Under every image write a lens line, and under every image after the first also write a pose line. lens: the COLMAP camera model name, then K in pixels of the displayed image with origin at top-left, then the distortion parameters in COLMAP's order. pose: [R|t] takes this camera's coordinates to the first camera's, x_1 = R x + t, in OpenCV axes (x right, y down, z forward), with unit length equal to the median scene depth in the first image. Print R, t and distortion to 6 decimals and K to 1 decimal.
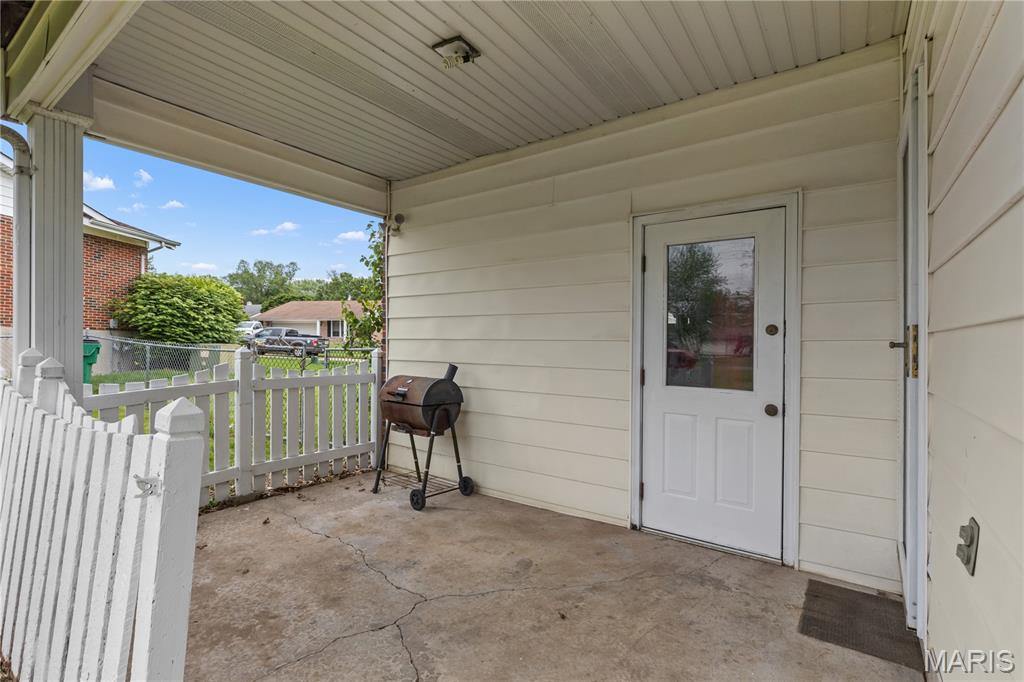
lens RADIAL K [[470.6, 0, 512.9], [0, 470.6, 344.4], [0, 0, 1]] dist [-0.001115, 0.000109]
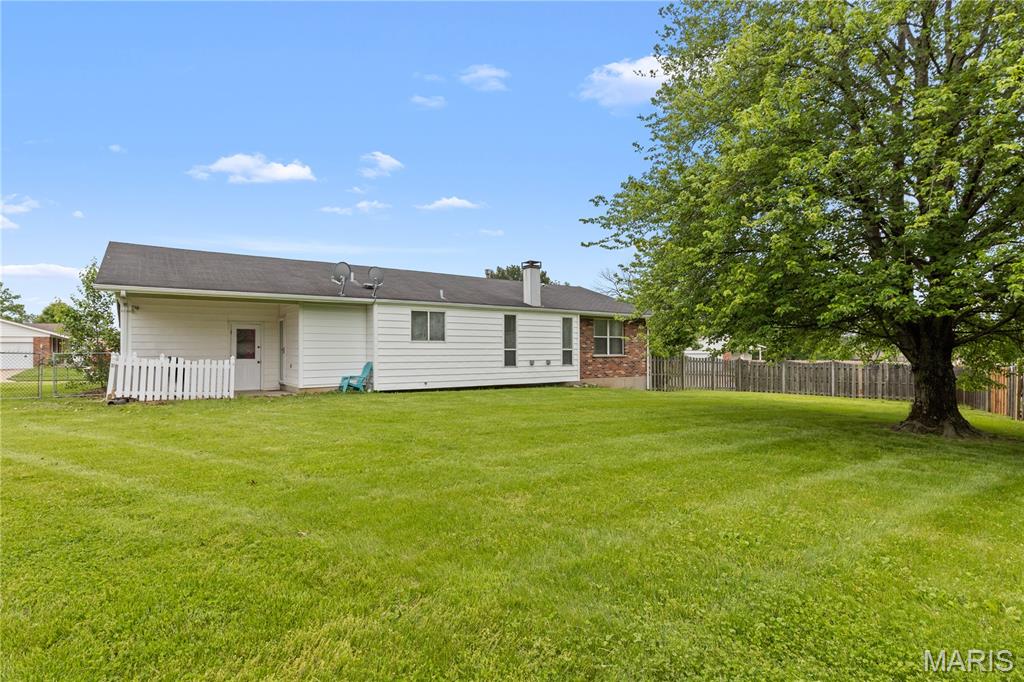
lens RADIAL K [[470.6, 0, 512.4], [0, 470.6, 335.5], [0, 0, 1]] dist [-0.001115, 0.000109]
pose [[0.406770, 0.022823, 0.913246, -2.712993], [0.003703, 0.999638, -0.026632, -0.011680], [-0.913523, 0.014215, 0.406538, -3.261534]]
